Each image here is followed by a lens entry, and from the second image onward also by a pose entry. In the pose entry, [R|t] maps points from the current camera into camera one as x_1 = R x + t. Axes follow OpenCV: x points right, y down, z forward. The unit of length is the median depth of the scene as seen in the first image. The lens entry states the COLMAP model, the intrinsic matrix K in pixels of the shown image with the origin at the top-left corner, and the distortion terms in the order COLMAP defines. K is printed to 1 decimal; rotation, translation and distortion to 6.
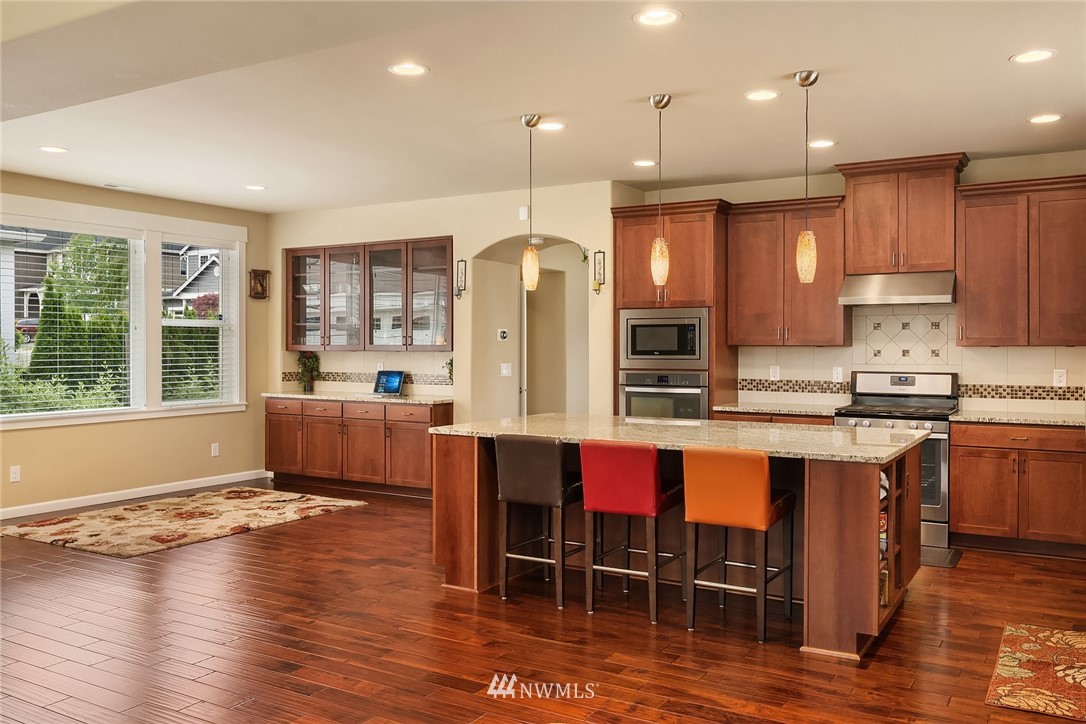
lens RADIAL K [[895.0, 0, 552.6], [0, 895.0, 352.4], [0, 0, 1]] dist [-0.002302, -0.002529]
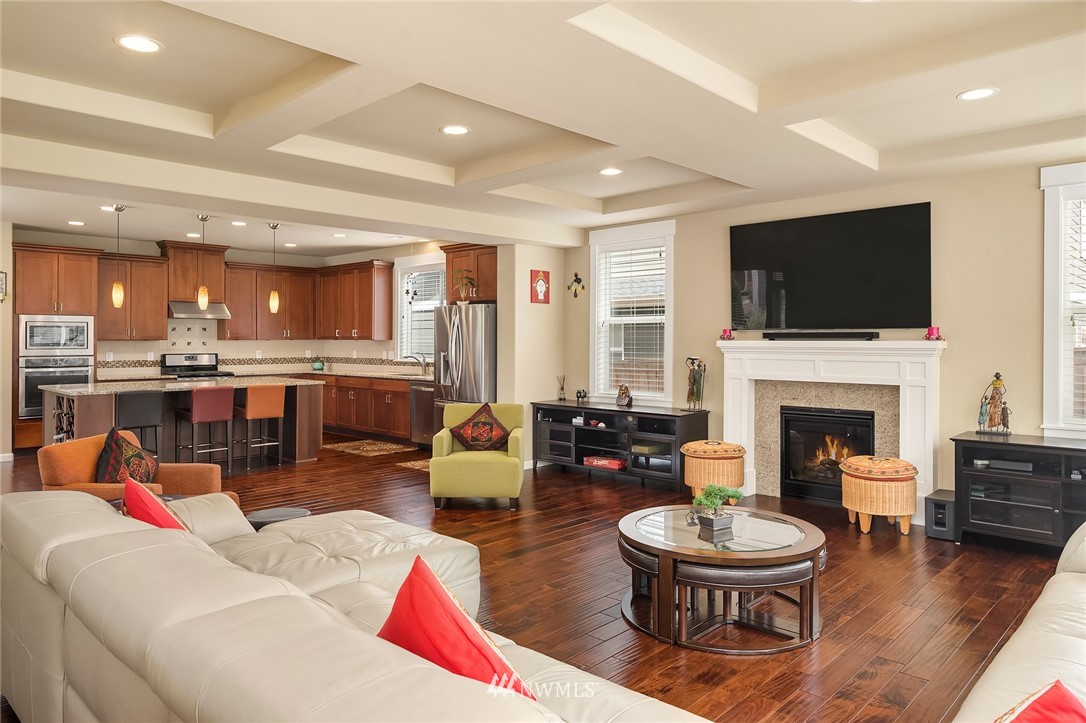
lens RADIAL K [[706.9, 0, 538.3], [0, 706.9, 351.2], [0, 0, 1]] dist [-0.003063, -0.004097]
pose [[0.236881, -0.016934, 0.971391, -0.861401], [0.007617, 0.999850, 0.015573, -0.001193], [-0.971509, 0.003710, 0.236974, -0.071233]]
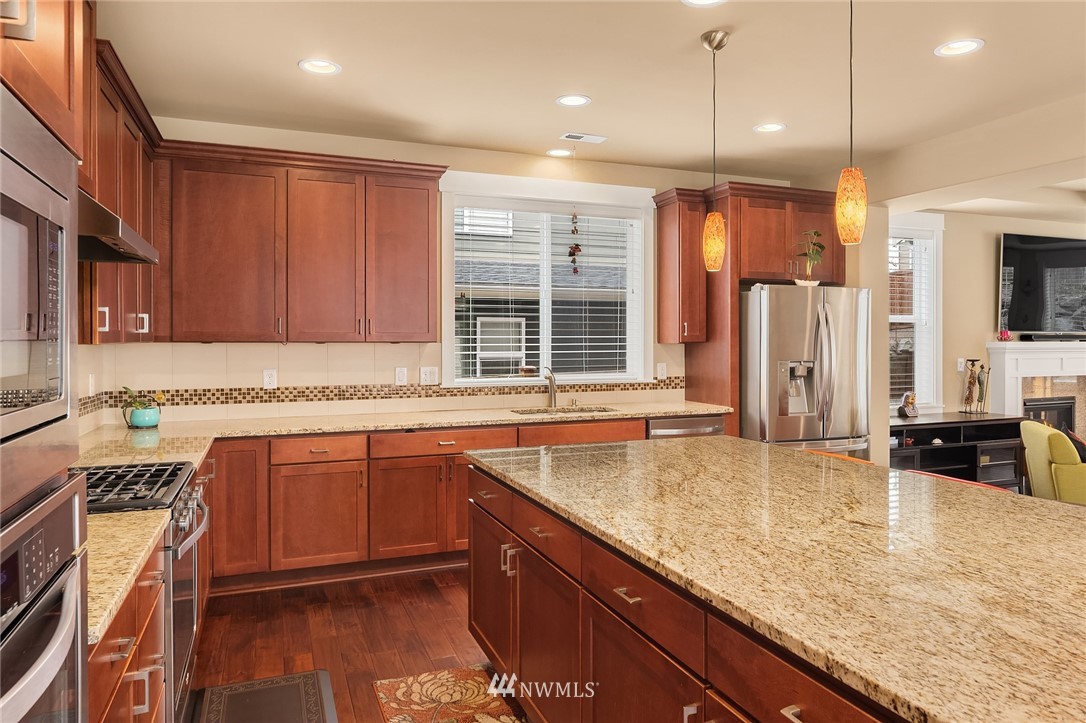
lens RADIAL K [[706.9, 0, 549.1], [0, 706.9, 348.8], [0, 0, 1]] dist [-0.003063, -0.004097]
pose [[-0.788193, -0.003755, 0.615417, -0.013987], [0.006505, 0.999875, 0.014432, -0.007130], [-0.615394, 0.015378, -0.788070, 1.046426]]
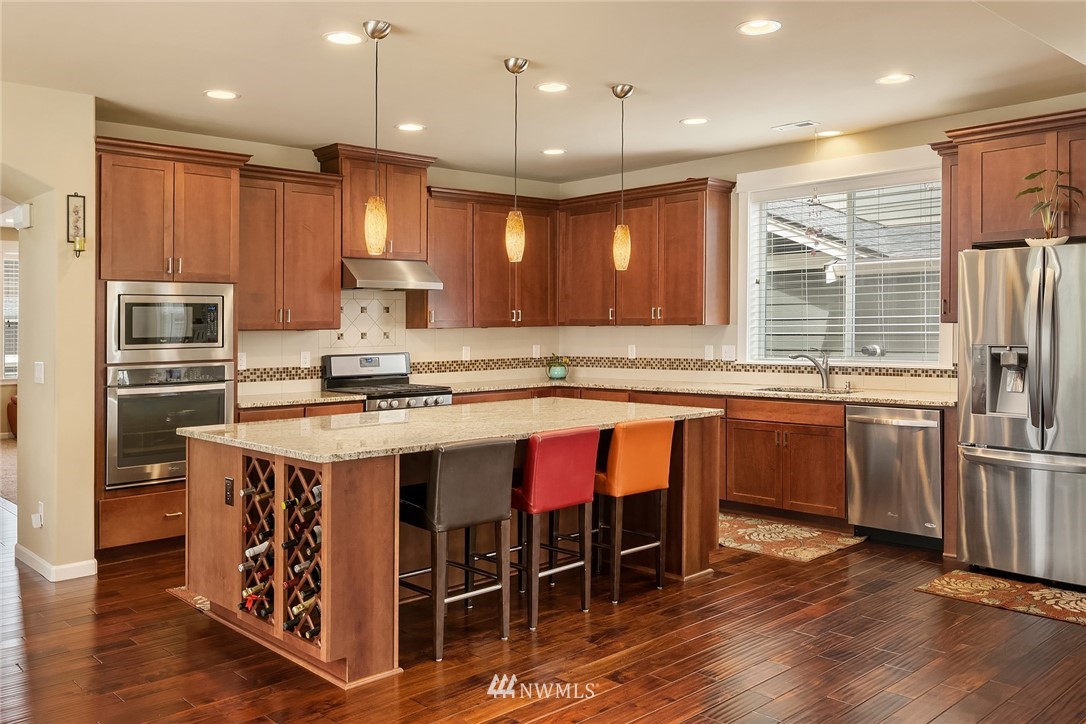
lens RADIAL K [[895.0, 0, 539.9], [0, 895.0, 328.8], [0, 0, 1]] dist [-0.002302, -0.002529]
pose [[0.281367, -0.005905, 0.959582, -0.536519], [0.019230, 0.999815, 0.000514, -0.003882], [-0.959408, 0.018308, 0.281428, 0.495349]]
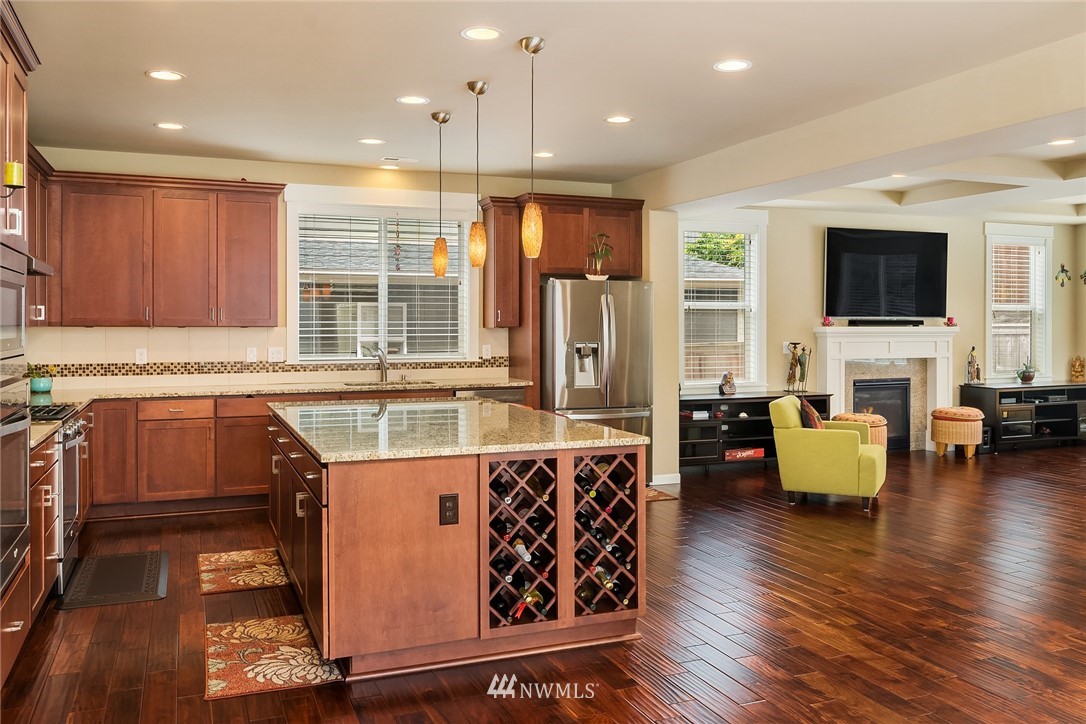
lens RADIAL K [[895.0, 0, 547.6], [0, 895.0, 332.6], [0, 0, 1]] dist [-0.002302, -0.002529]
pose [[-0.794017, -0.005149, 0.607873, -0.389960], [0.004629, 0.999884, 0.014517, -0.011028], [-0.607877, 0.014341, -0.793901, 1.215695]]
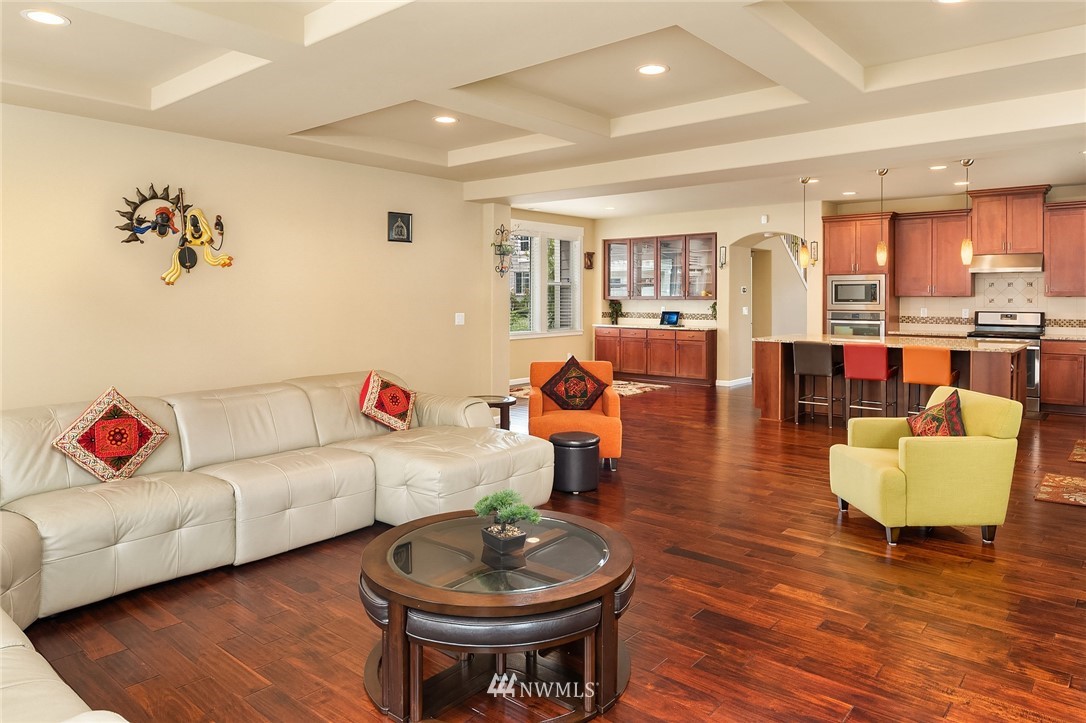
lens RADIAL K [[706.9, 0, 549.1], [0, 706.9, 300.8], [0, 0, 1]] dist [-0.003063, -0.004097]
pose [[0.985869, 0.000430, -0.167519, -0.236227], [-0.000675, 0.999999, -0.001407, 0.003413], [0.167519, 0.001500, 0.985868, -0.450910]]
